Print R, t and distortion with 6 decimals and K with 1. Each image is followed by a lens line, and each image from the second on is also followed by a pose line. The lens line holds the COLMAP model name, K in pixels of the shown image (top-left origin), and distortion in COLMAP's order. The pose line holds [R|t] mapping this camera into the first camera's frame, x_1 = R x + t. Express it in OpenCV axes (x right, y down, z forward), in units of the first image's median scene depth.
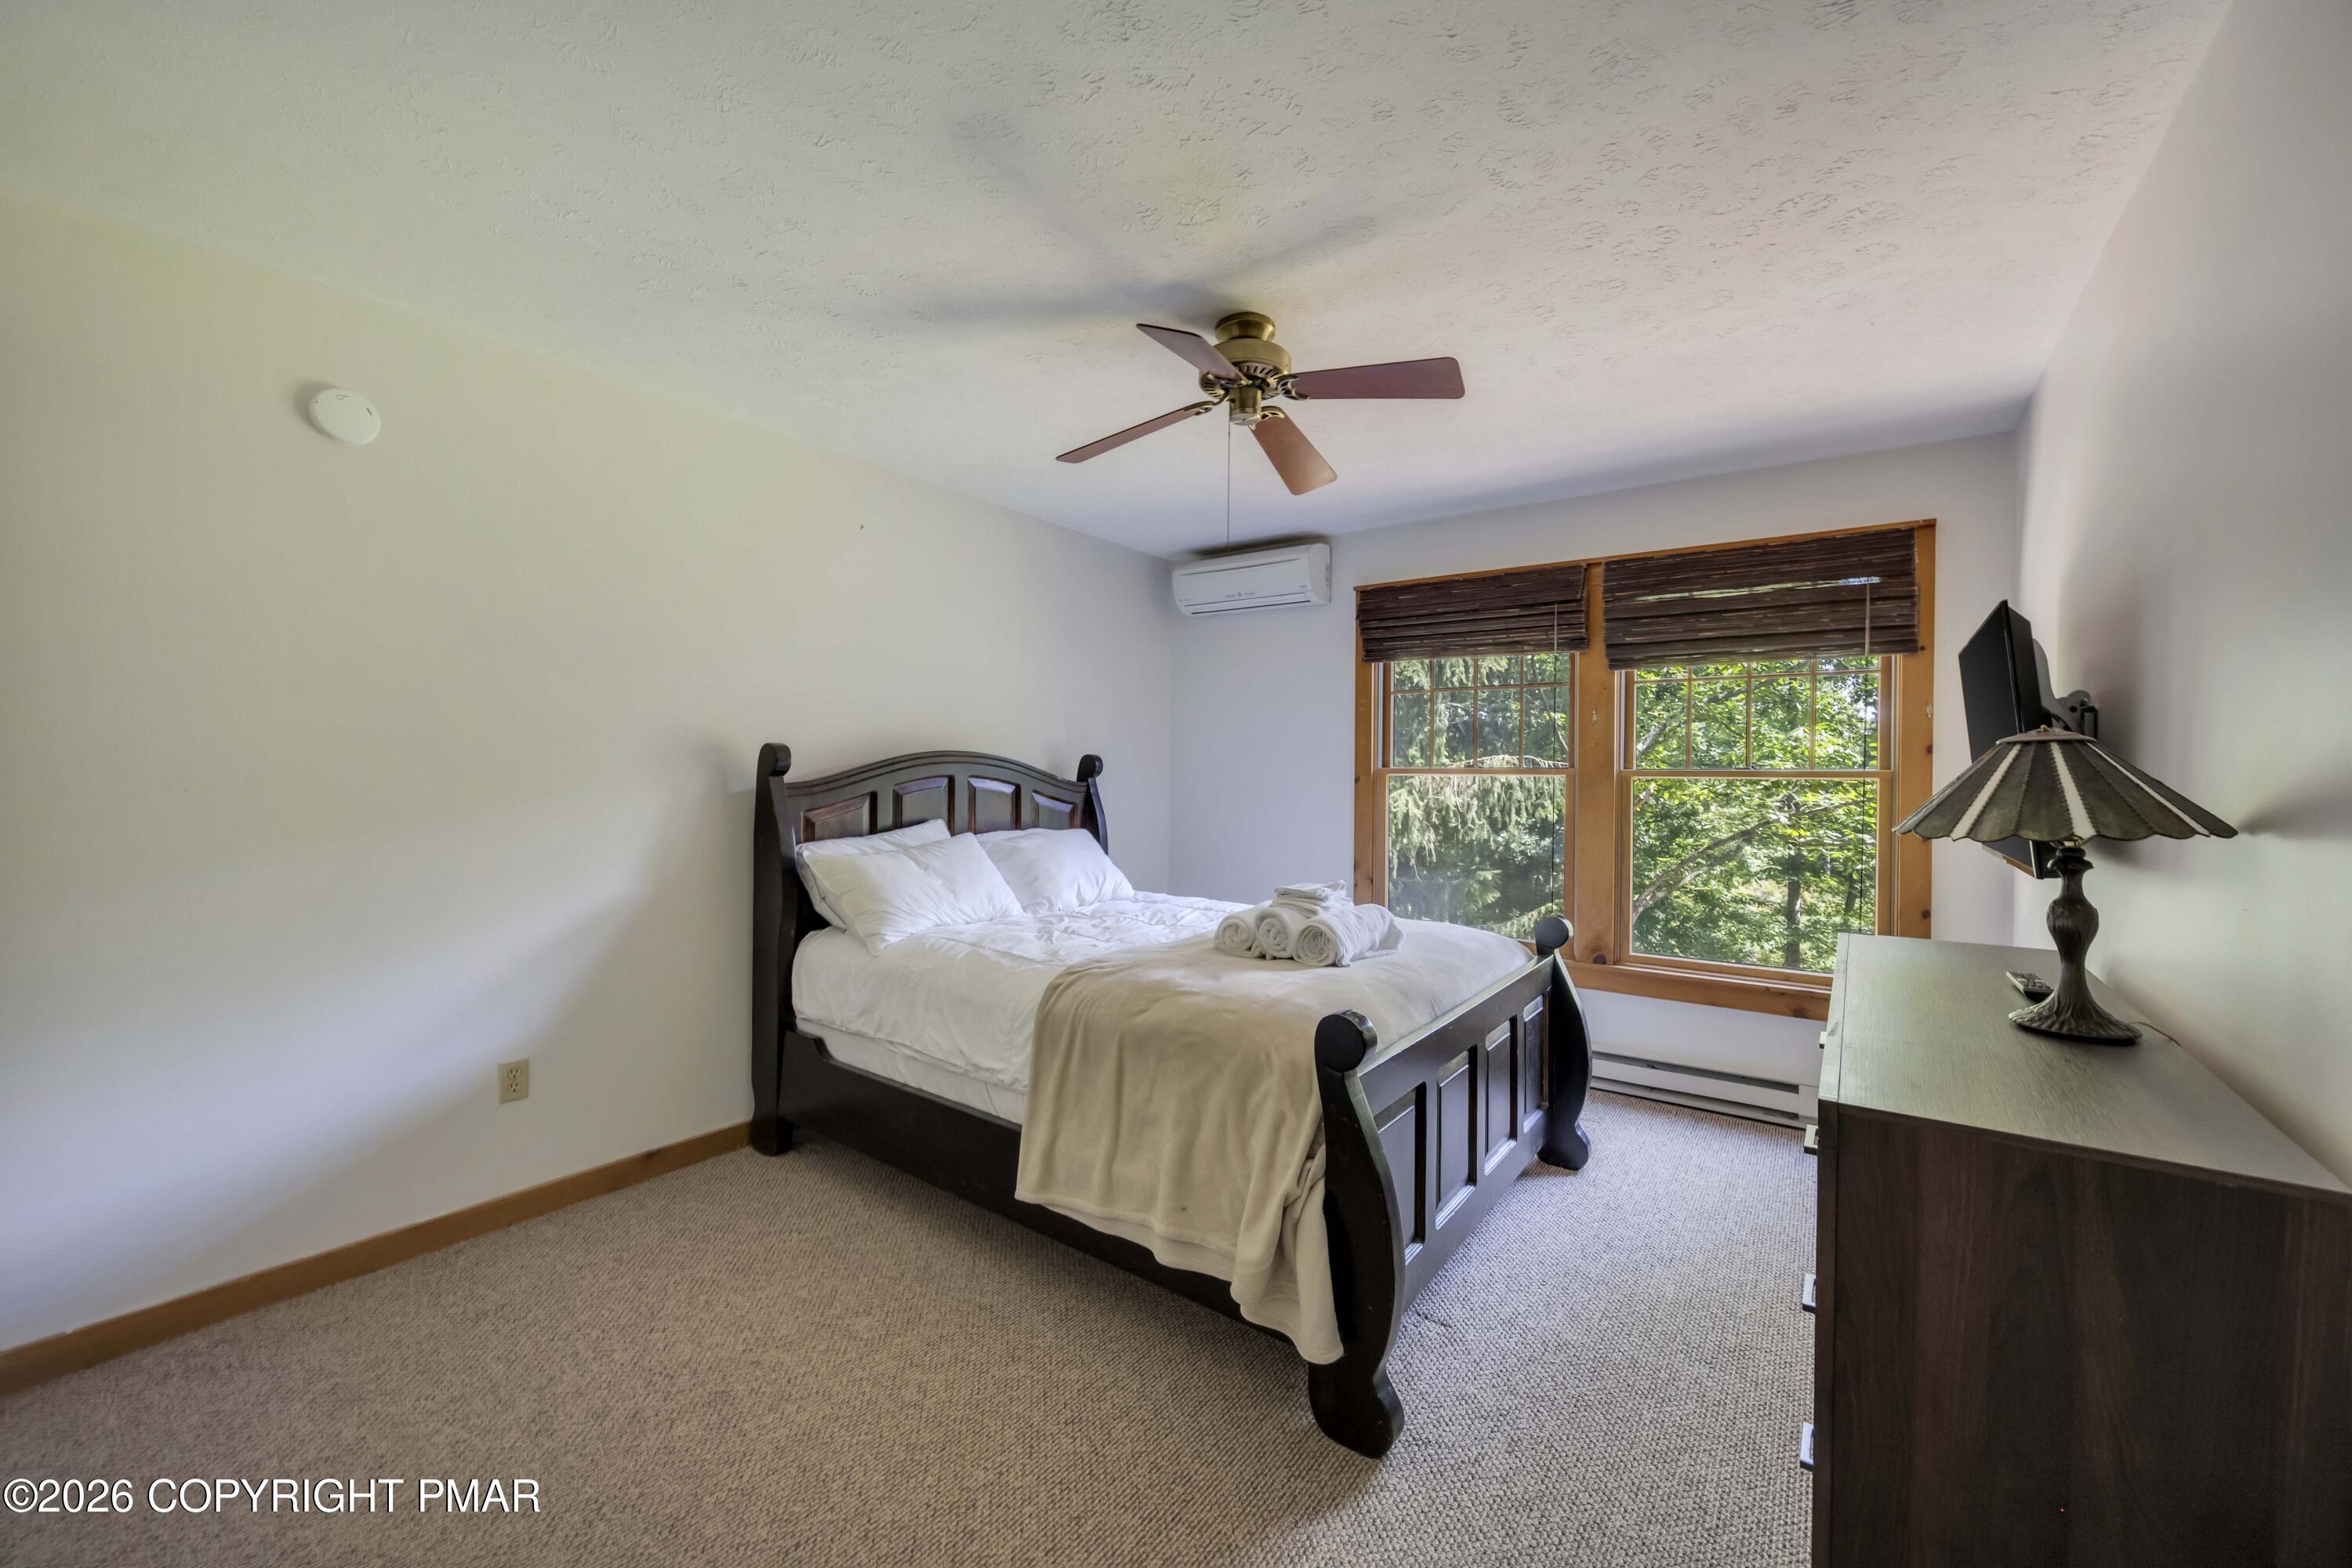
lens RADIAL K [[928.8, 0, 1172.1], [0, 928.8, 776.8], [0, 0, 1]] dist [-0.002084, 0.000084]
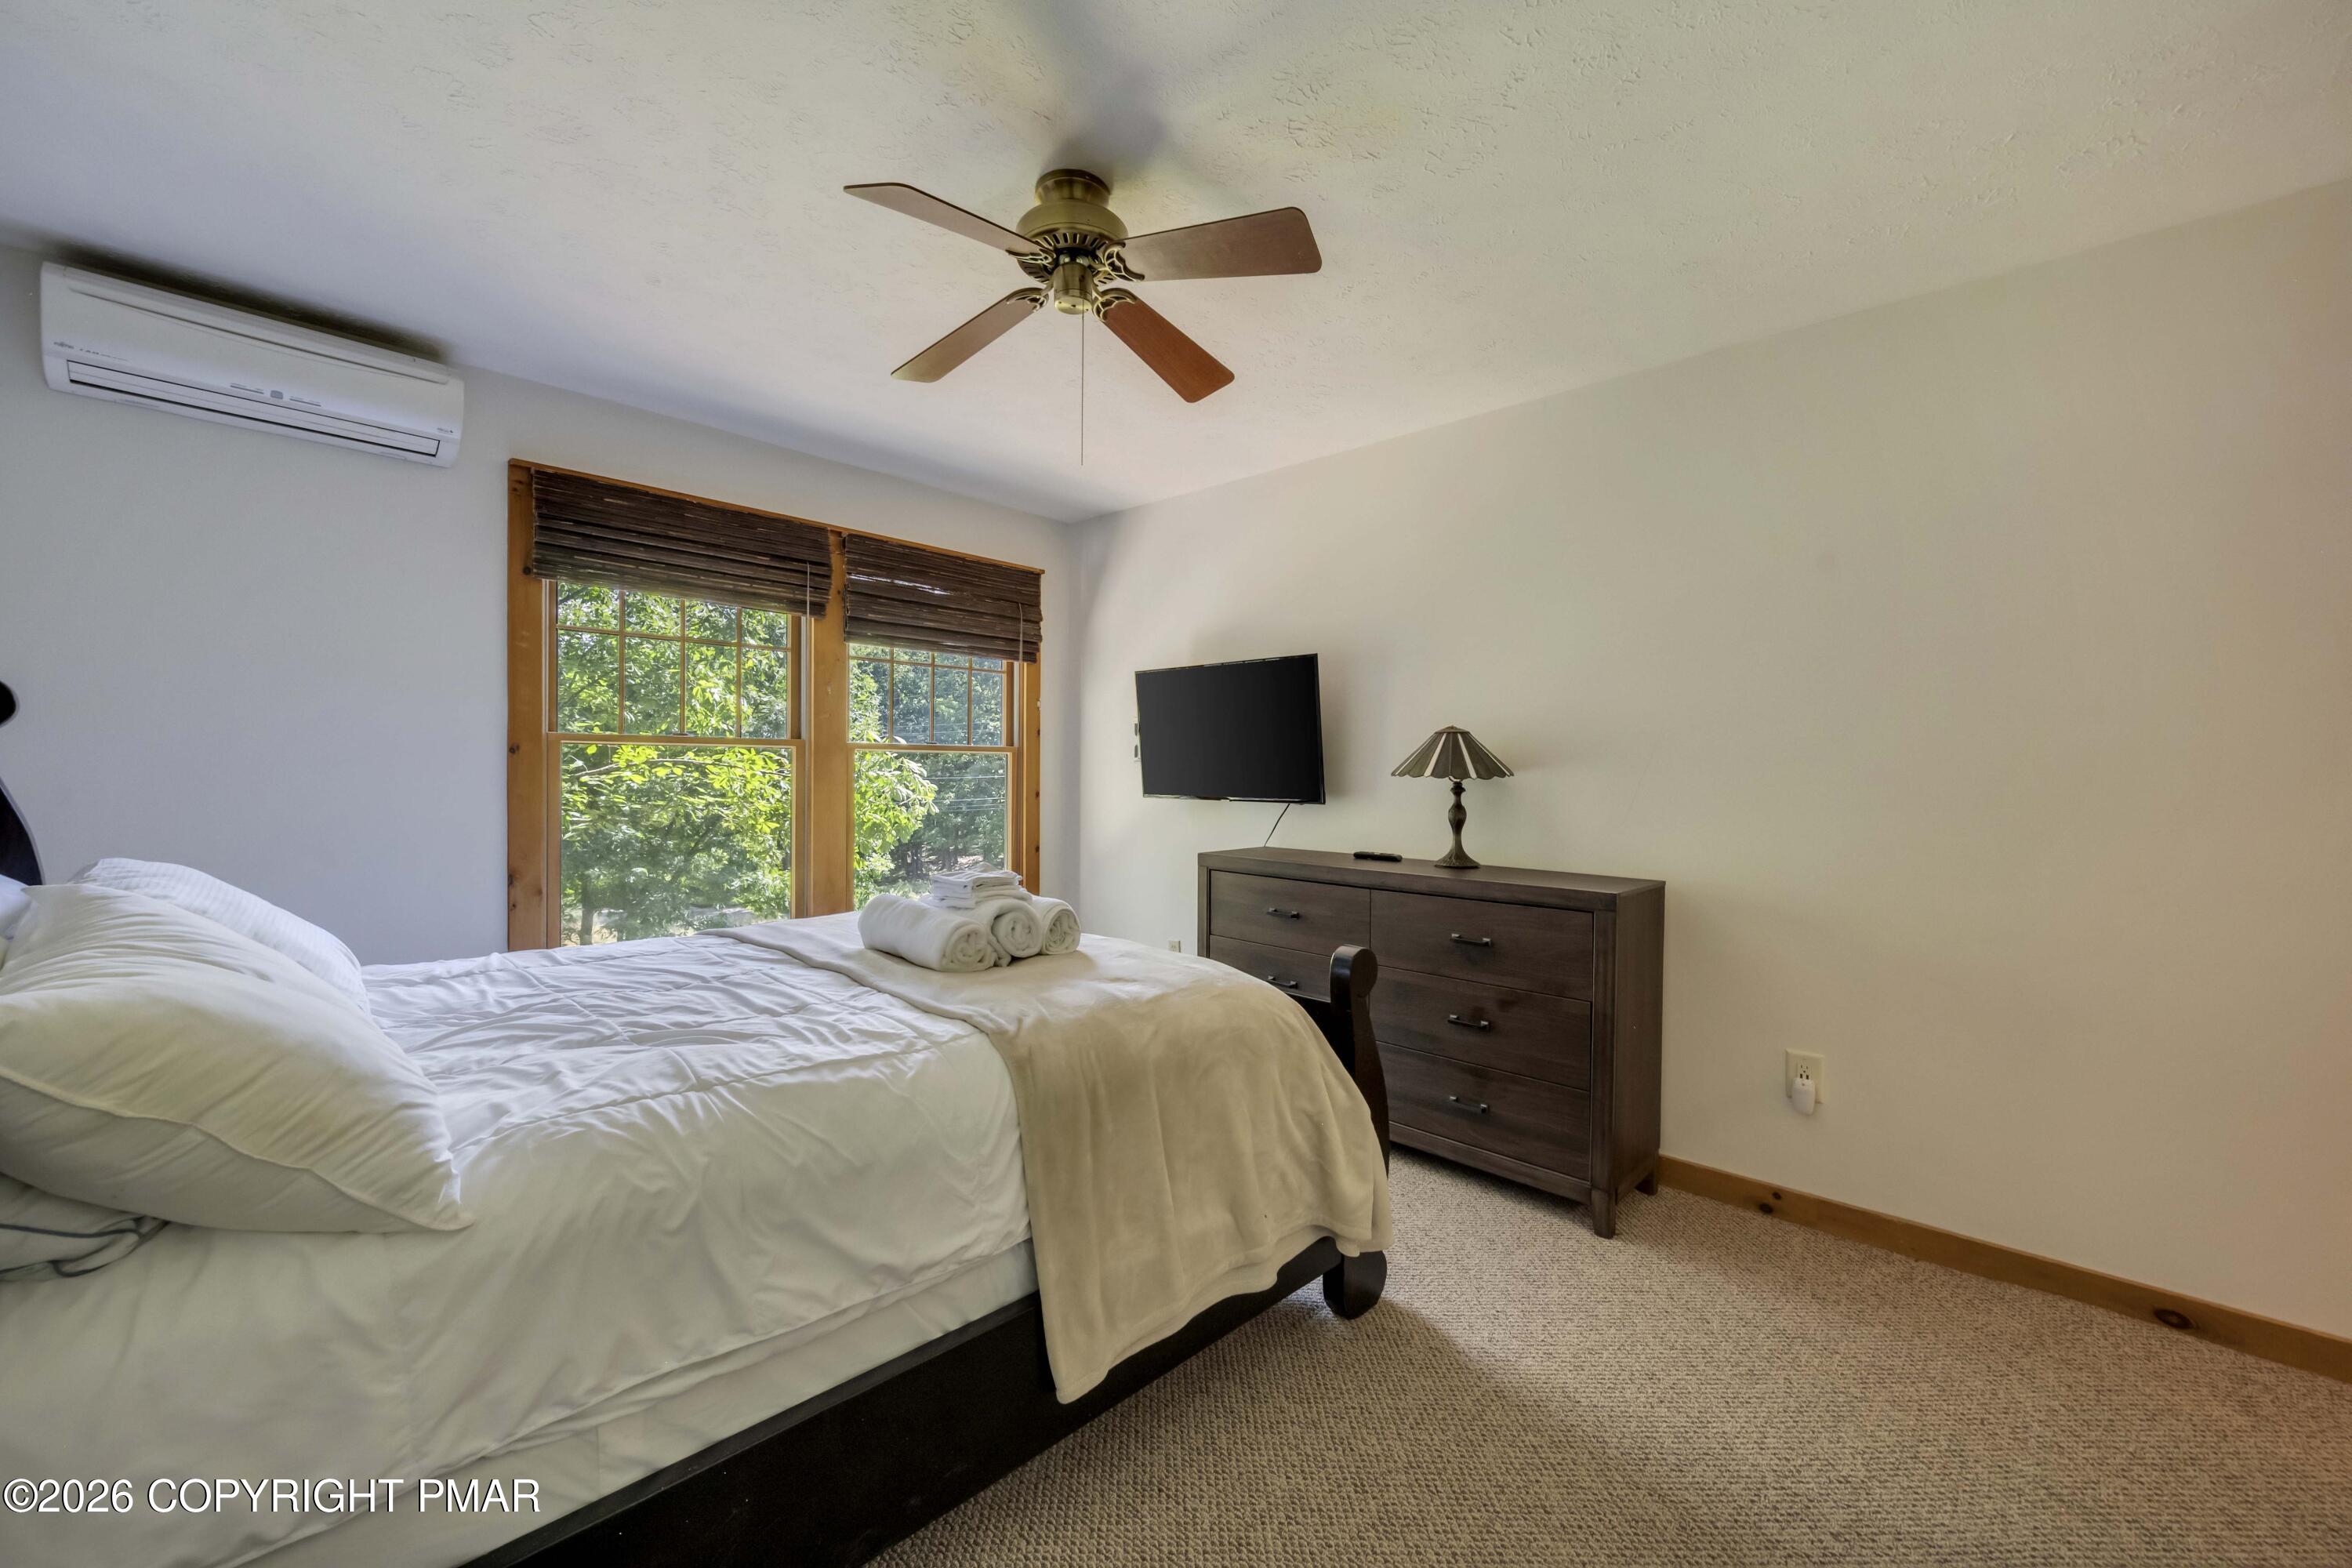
lens RADIAL K [[928.8, 0, 1172.1], [0, 928.8, 776.8], [0, 0, 1]] dist [-0.002084, 0.000084]
pose [[0.133479, -0.013172, 0.990964, -0.516874], [-0.004448, 0.999894, 0.013890, 0.015319], [-0.991042, -0.006261, 0.133406, 0.568320]]
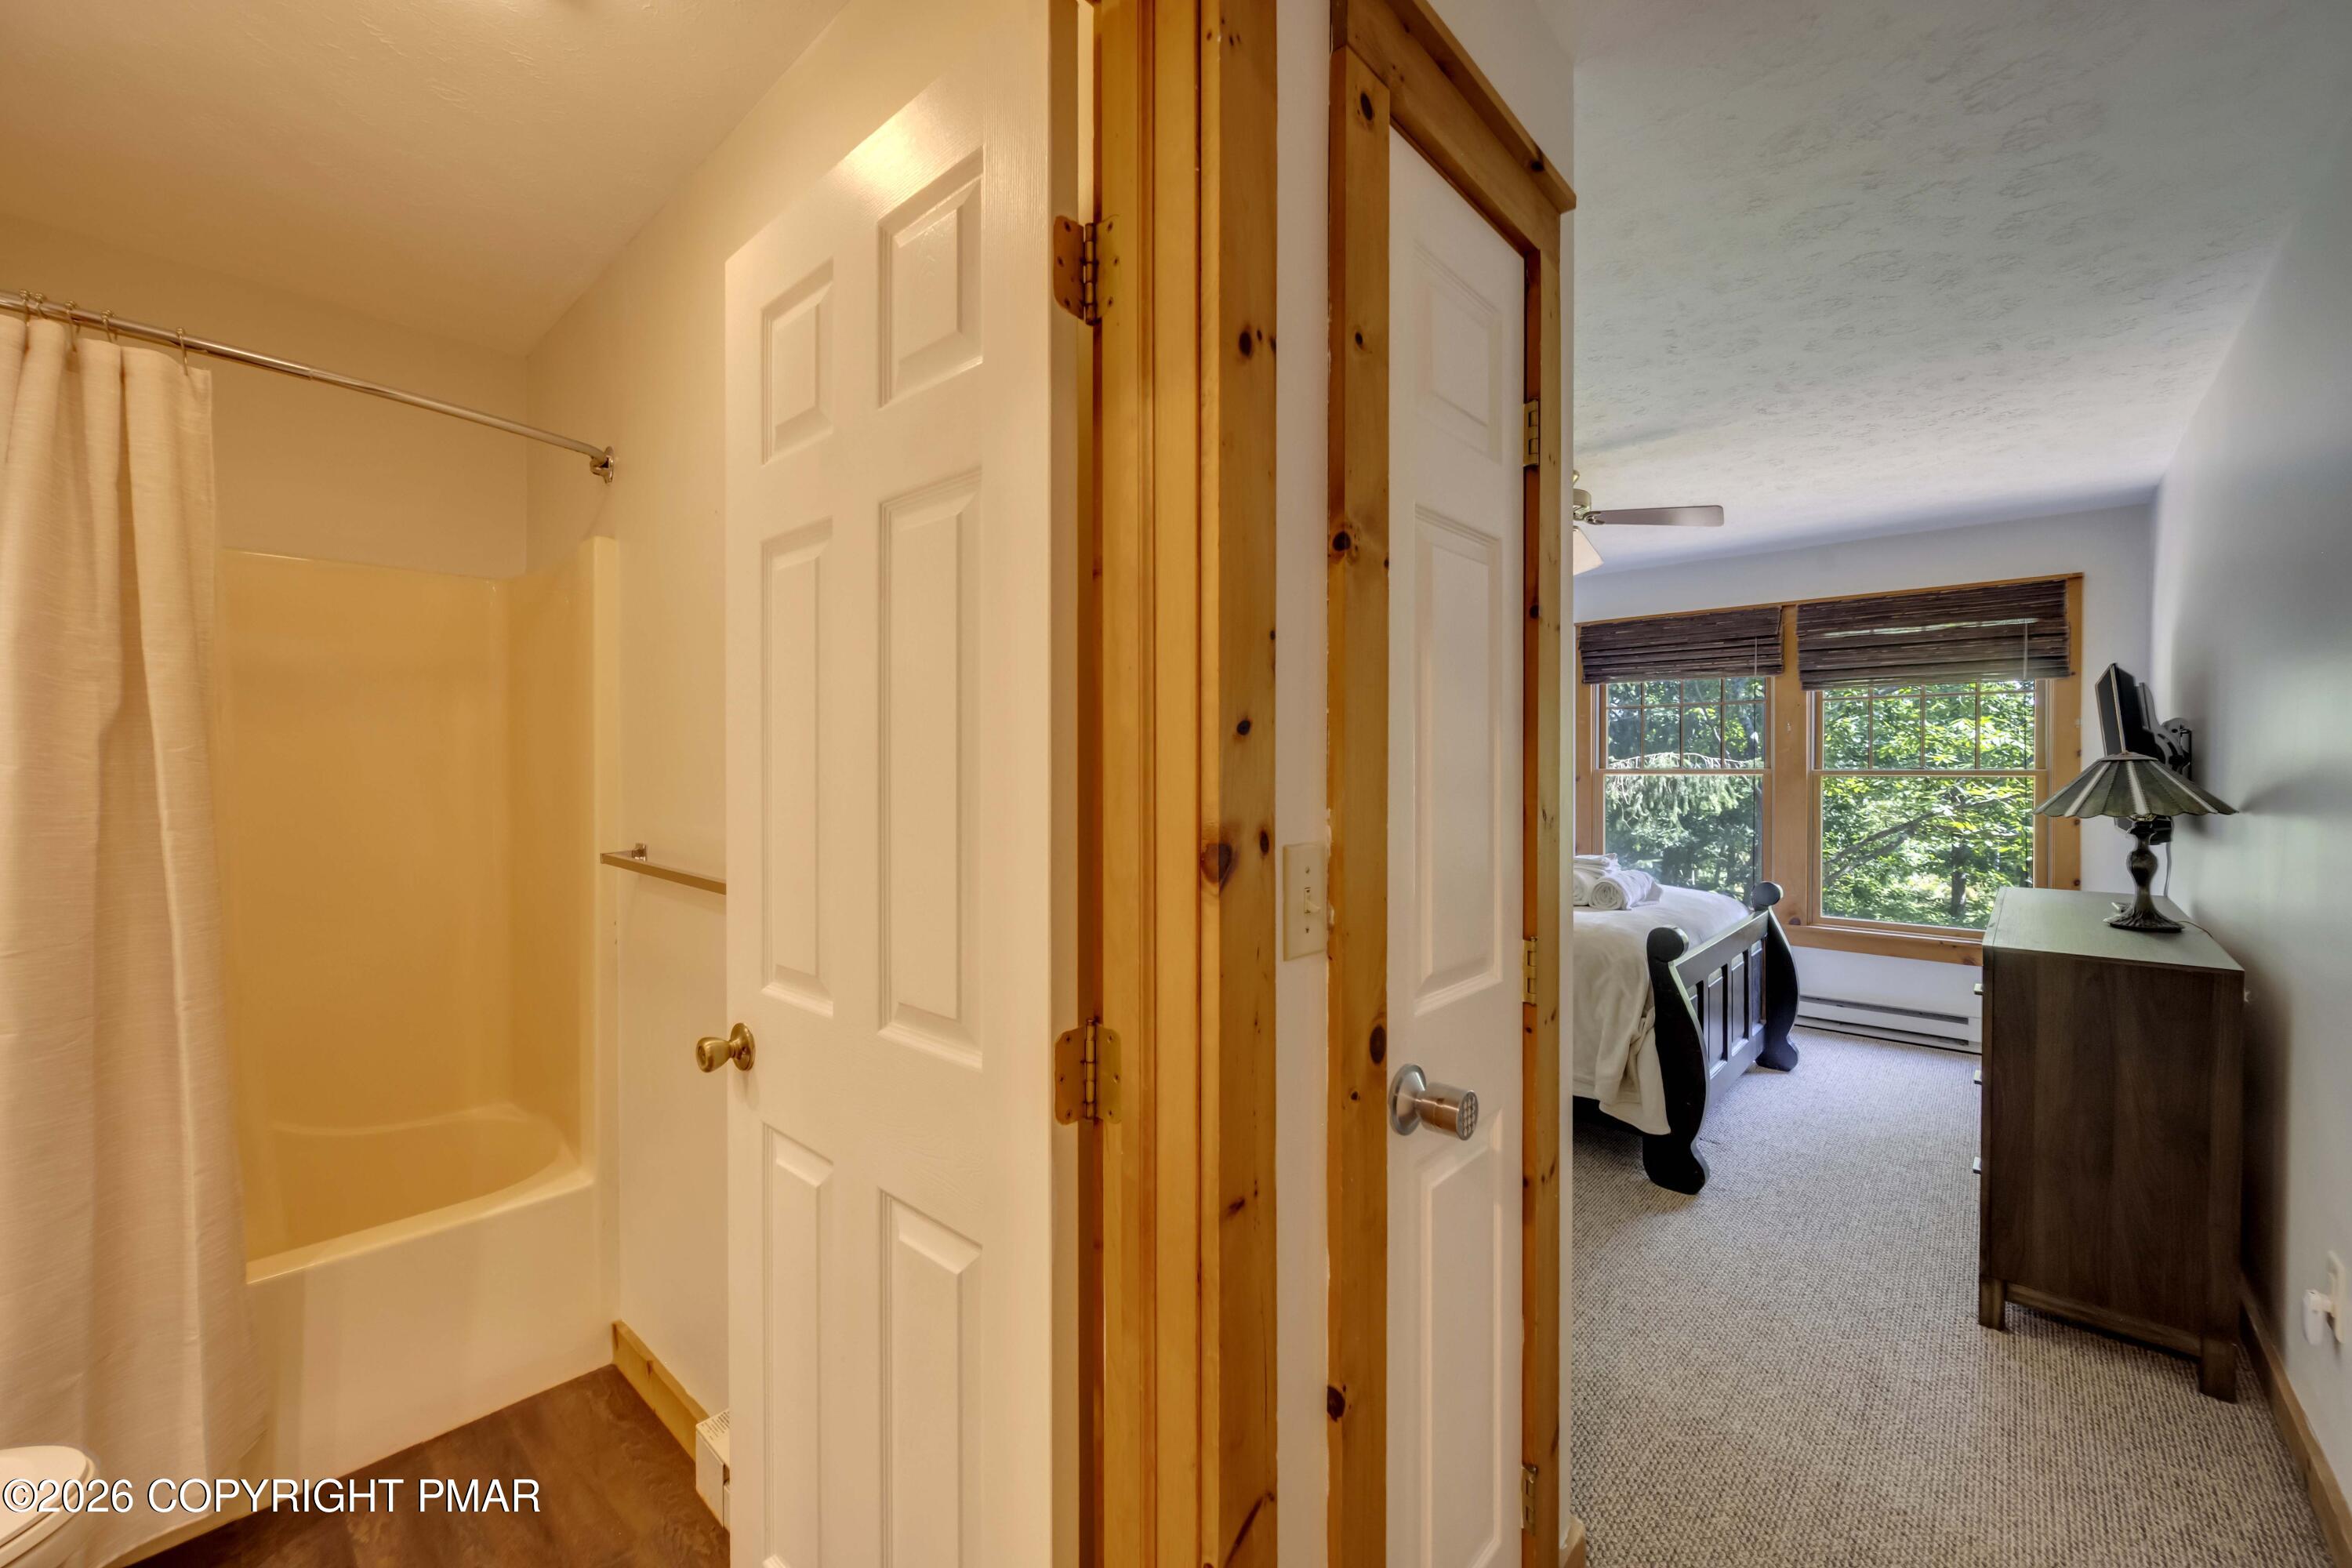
lens RADIAL K [[928.8, 0, 1172.1], [0, 928.8, 776.8], [0, 0, 1]] dist [-0.002084, 0.000084]
pose [[0.993797, -0.006897, -0.110993, -0.258759], [0.007384, 0.999965, 0.003978, -0.011070], [0.110962, -0.004773, 0.993813, -0.373405]]
